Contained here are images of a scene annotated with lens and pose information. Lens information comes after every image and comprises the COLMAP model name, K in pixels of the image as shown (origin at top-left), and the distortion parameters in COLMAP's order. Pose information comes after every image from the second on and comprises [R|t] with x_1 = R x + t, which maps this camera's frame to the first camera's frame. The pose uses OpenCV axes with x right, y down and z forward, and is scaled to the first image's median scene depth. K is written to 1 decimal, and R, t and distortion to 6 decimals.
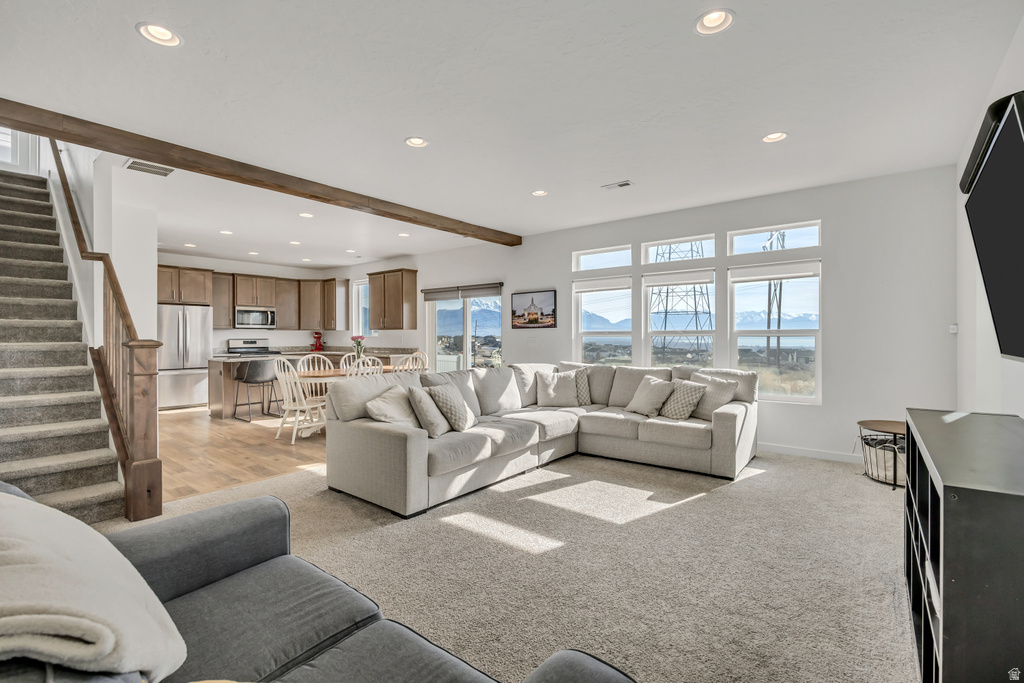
lens RADIAL K [[458.3, 0, 517.2], [0, 458.3, 338.2], [0, 0, 1]] dist [-0.018477, -0.000094]
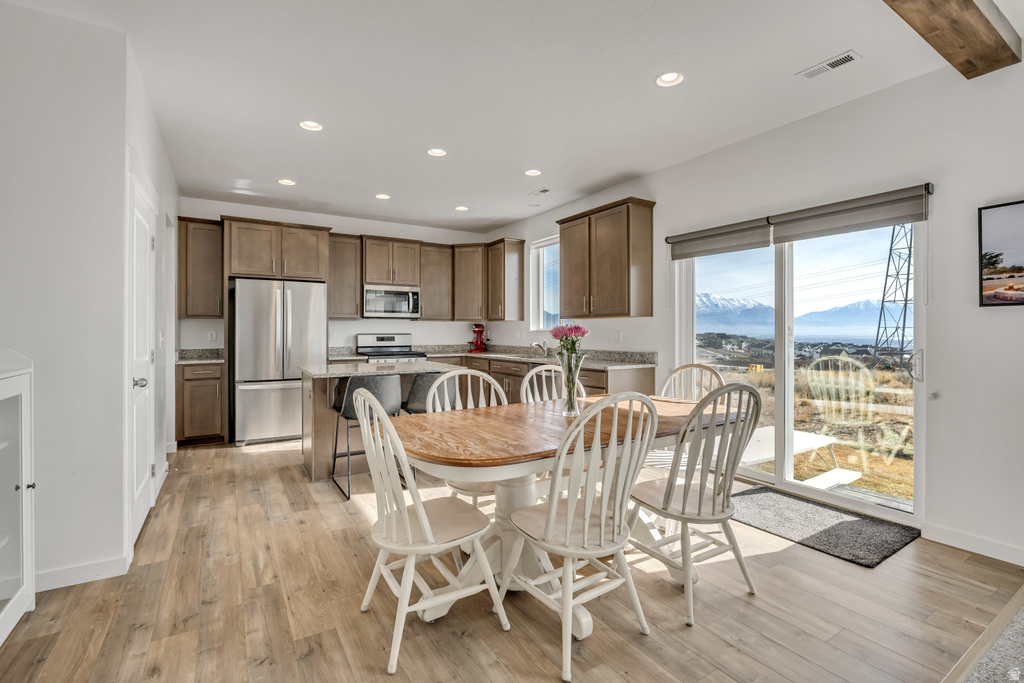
lens RADIAL K [[464.0, 0, 513.2], [0, 464.0, 328.9], [0, 0, 1]] dist [-0.014162, -0.000123]
pose [[0.941151, -0.000258, -0.337987, -0.196989], [-0.003510, 0.999938, -0.010537, 0.001316], [0.337969, 0.011103, 0.941092, 0.466916]]
